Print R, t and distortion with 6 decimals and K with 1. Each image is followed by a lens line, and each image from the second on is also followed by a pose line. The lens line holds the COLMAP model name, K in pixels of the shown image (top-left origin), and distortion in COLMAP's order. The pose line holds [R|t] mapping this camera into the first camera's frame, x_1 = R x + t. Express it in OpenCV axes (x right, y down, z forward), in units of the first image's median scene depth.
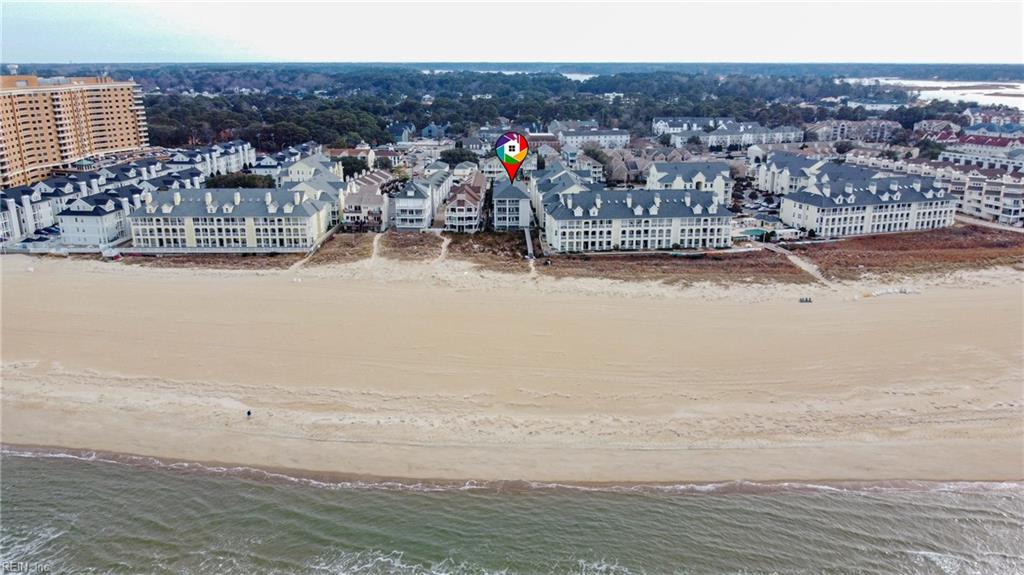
lens RADIAL K [[776.0, 0, 509.3], [0, 776.0, 289.2], [0, 0, 1]] dist [0.004636, -0.015963]
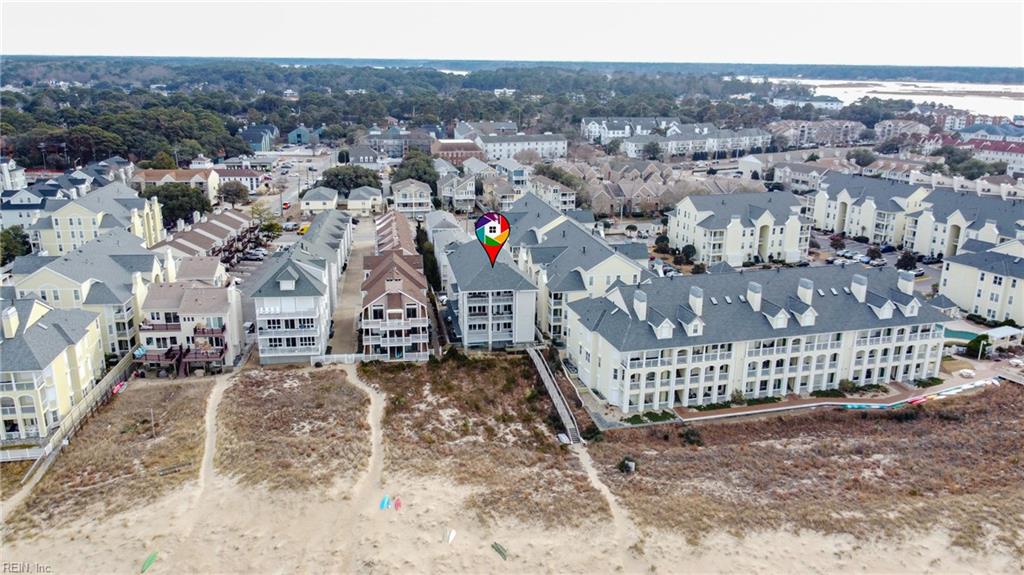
lens RADIAL K [[776.0, 0, 509.3], [0, 776.0, 289.2], [0, 0, 1]] dist [0.004636, -0.015963]
pose [[0.985508, -0.037611, 0.165405, -0.048007], [0.037079, 0.999292, 0.006303, -0.079534], [-0.165525, -0.000078, 0.986206, 0.339448]]
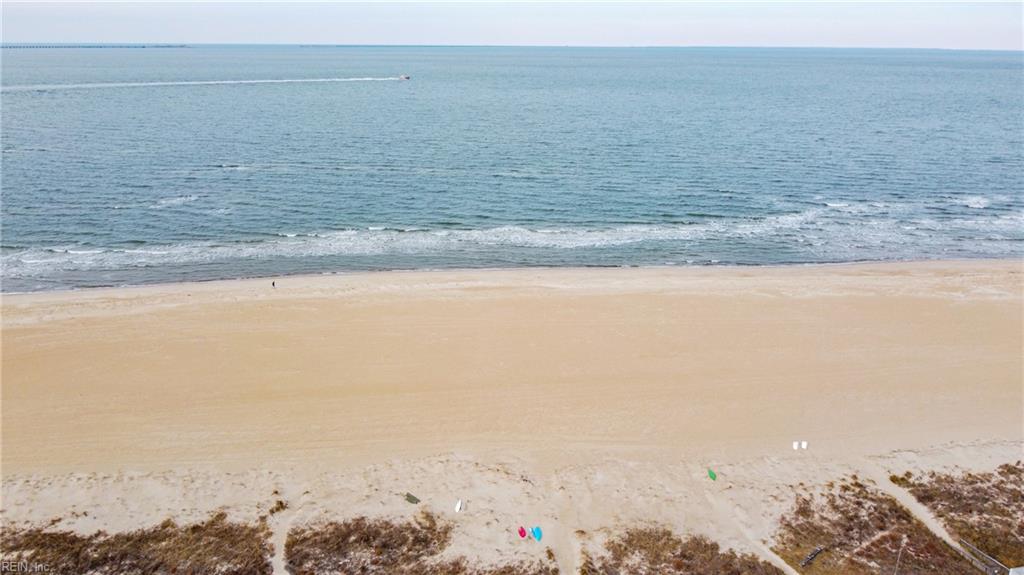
lens RADIAL K [[776.0, 0, 509.3], [0, 776.0, 289.2], [0, 0, 1]] dist [0.004636, -0.015963]
pose [[-0.967375, 0.068212, -0.243995, 0.004208], [-0.080761, 0.829804, 0.552181, -0.183826], [0.240133, 0.553871, -0.797222, 0.693977]]
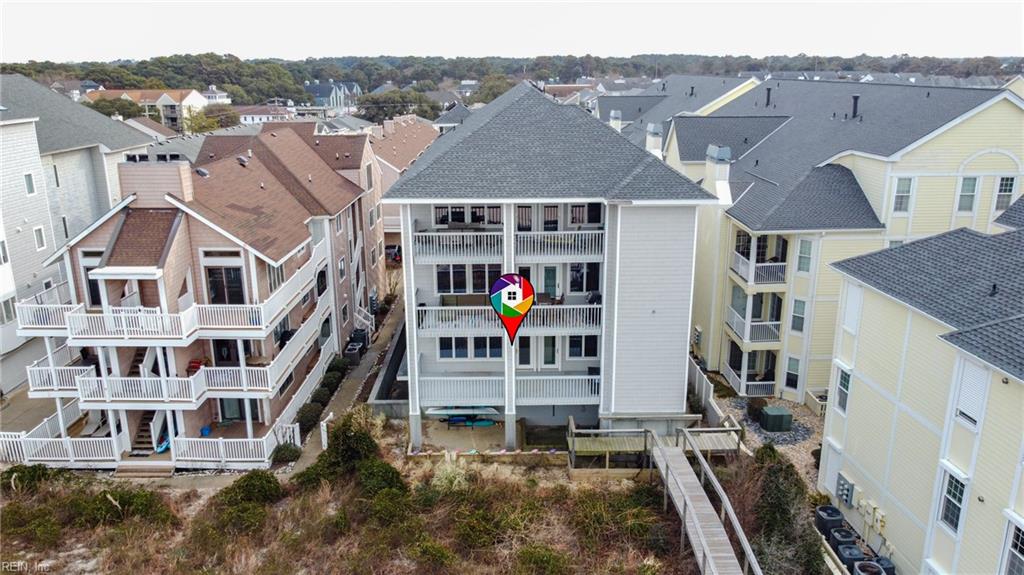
lens RADIAL K [[776.0, 0, 509.3], [0, 776.0, 289.2], [0, 0, 1]] dist [0.004636, -0.015963]
pose [[0.999986, -0.005268, -0.001015, -0.001702], [0.005263, 0.999974, -0.004841, -0.067757], [0.001040, 0.004835, 0.999988, 0.584371]]
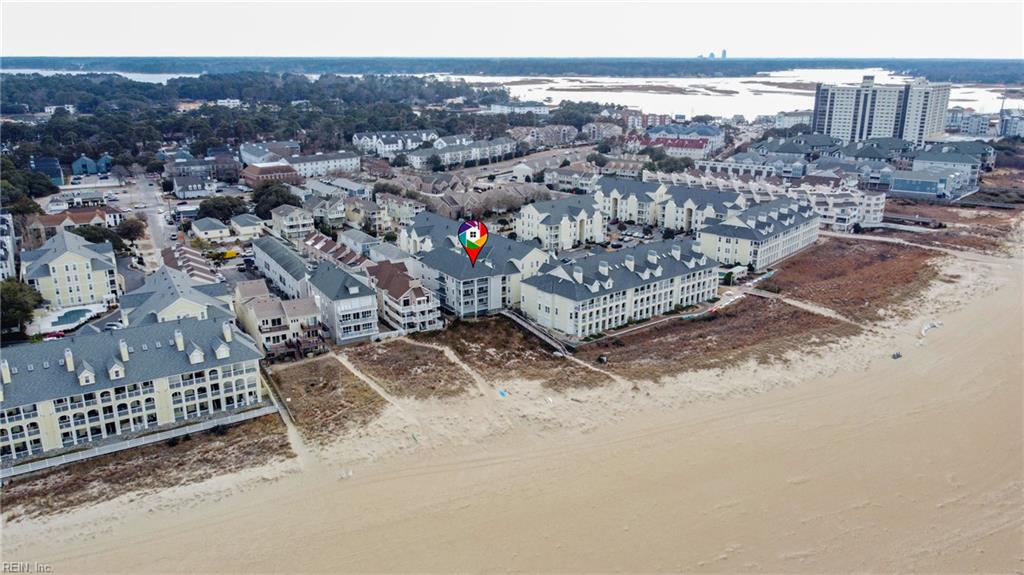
lens RADIAL K [[776.0, 0, 509.3], [0, 776.0, 289.2], [0, 0, 1]] dist [0.004636, -0.015963]
pose [[0.843295, -0.153860, 0.514956, -0.250379], [0.149907, 0.987458, 0.049546, -0.092430], [-0.516121, 0.035414, 0.855783, 0.209991]]
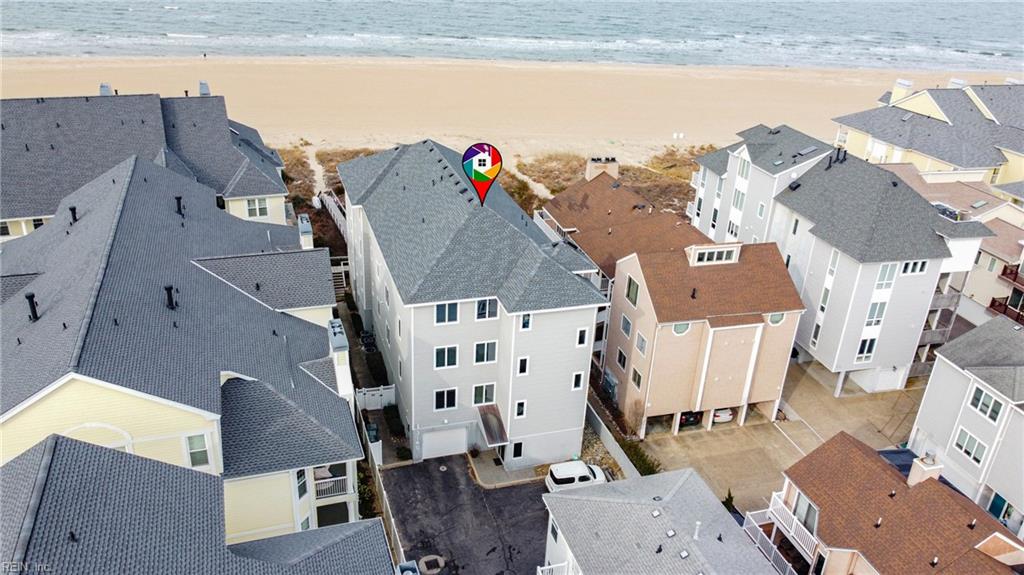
lens RADIAL K [[776.0, 0, 509.3], [0, 776.0, 289.2], [0, 0, 1]] dist [0.004636, -0.015963]
pose [[-0.951089, 0.090975, -0.295216, 0.037190], [-0.132635, 0.742821, 0.656220, -0.177731], [0.278992, 0.663280, -0.694423, 0.813411]]
